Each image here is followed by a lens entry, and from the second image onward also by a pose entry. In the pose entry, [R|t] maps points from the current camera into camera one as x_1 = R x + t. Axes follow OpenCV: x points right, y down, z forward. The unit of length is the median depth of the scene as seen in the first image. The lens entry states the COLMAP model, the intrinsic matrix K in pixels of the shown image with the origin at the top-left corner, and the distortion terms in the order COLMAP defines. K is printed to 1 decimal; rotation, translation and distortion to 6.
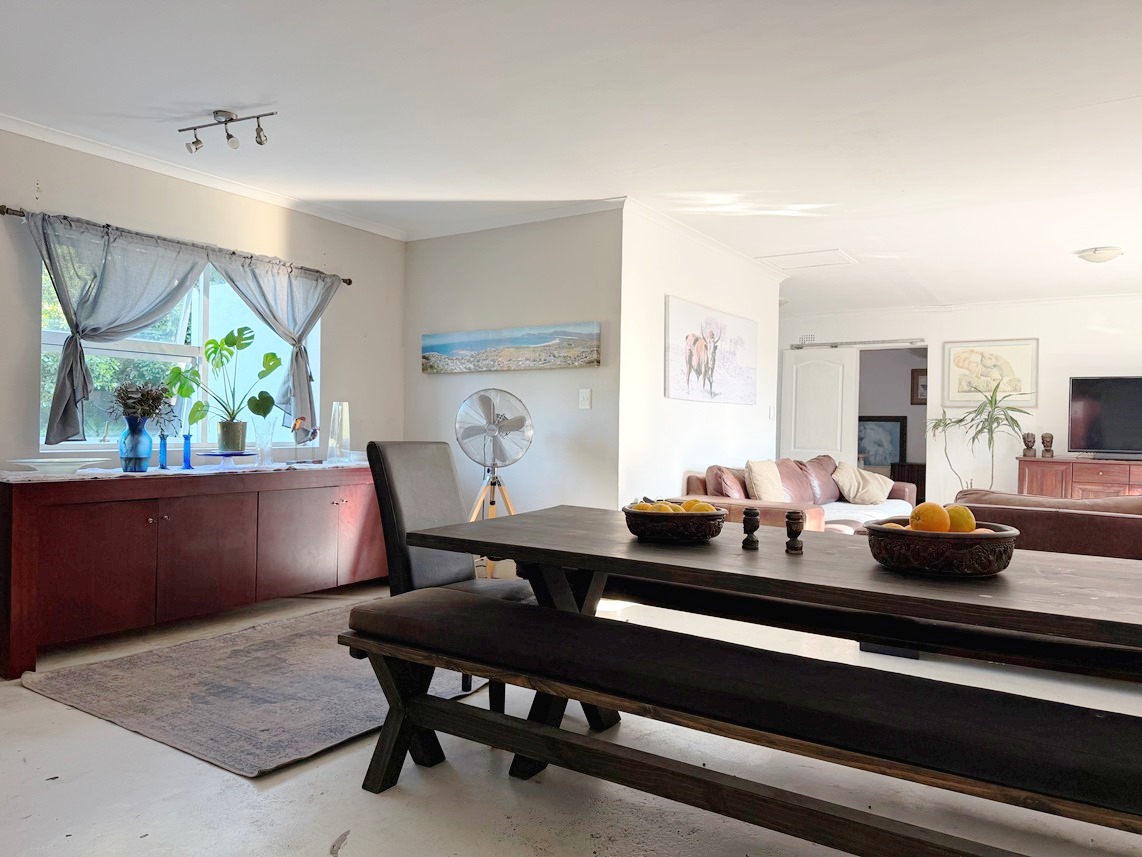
lens RADIAL K [[806.9, 0, 571.0], [0, 806.9, 428.5], [0, 0, 1]] dist [0.225682, -0.276143]
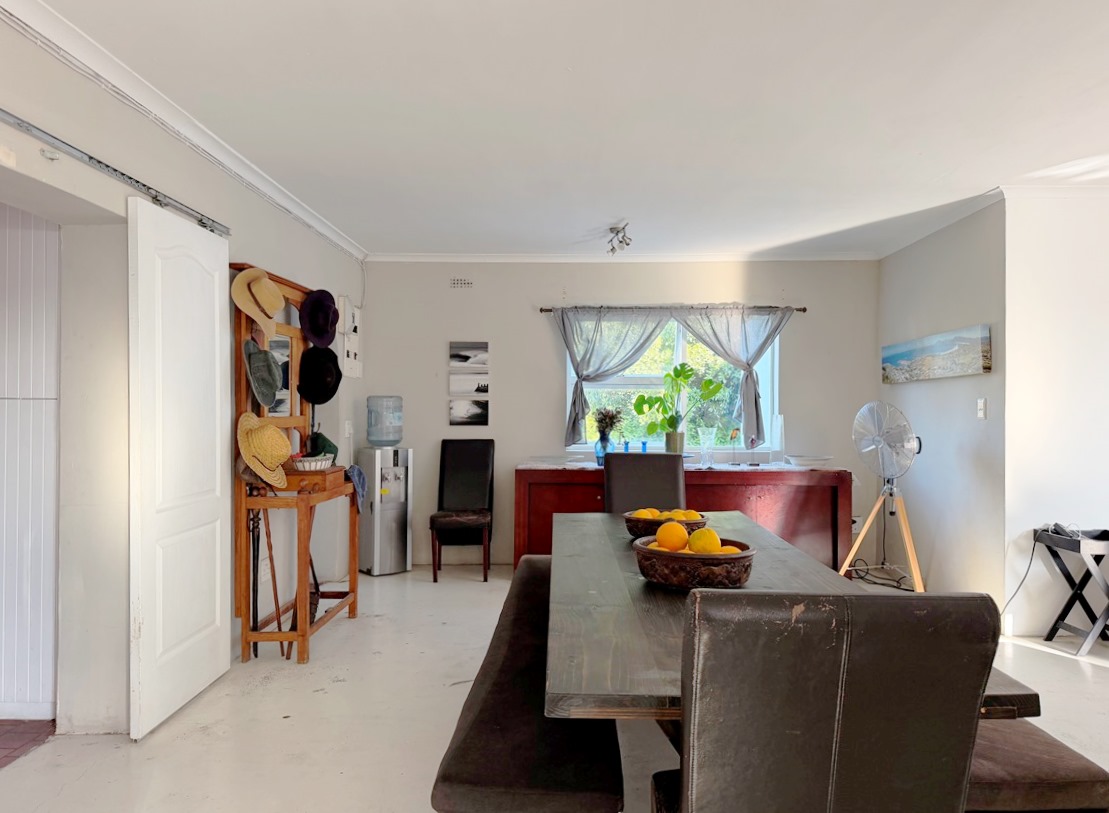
lens RADIAL K [[812.4, 0, 554.5], [0, 812.4, 406.5], [0, 0, 1]] dist [0.003425, 0.000277]
pose [[0.525935, -0.014635, -0.850399, 0.564525], [0.000582, 0.999858, -0.016847, -0.025287], [0.850524, 0.008365, 0.525869, 0.112126]]
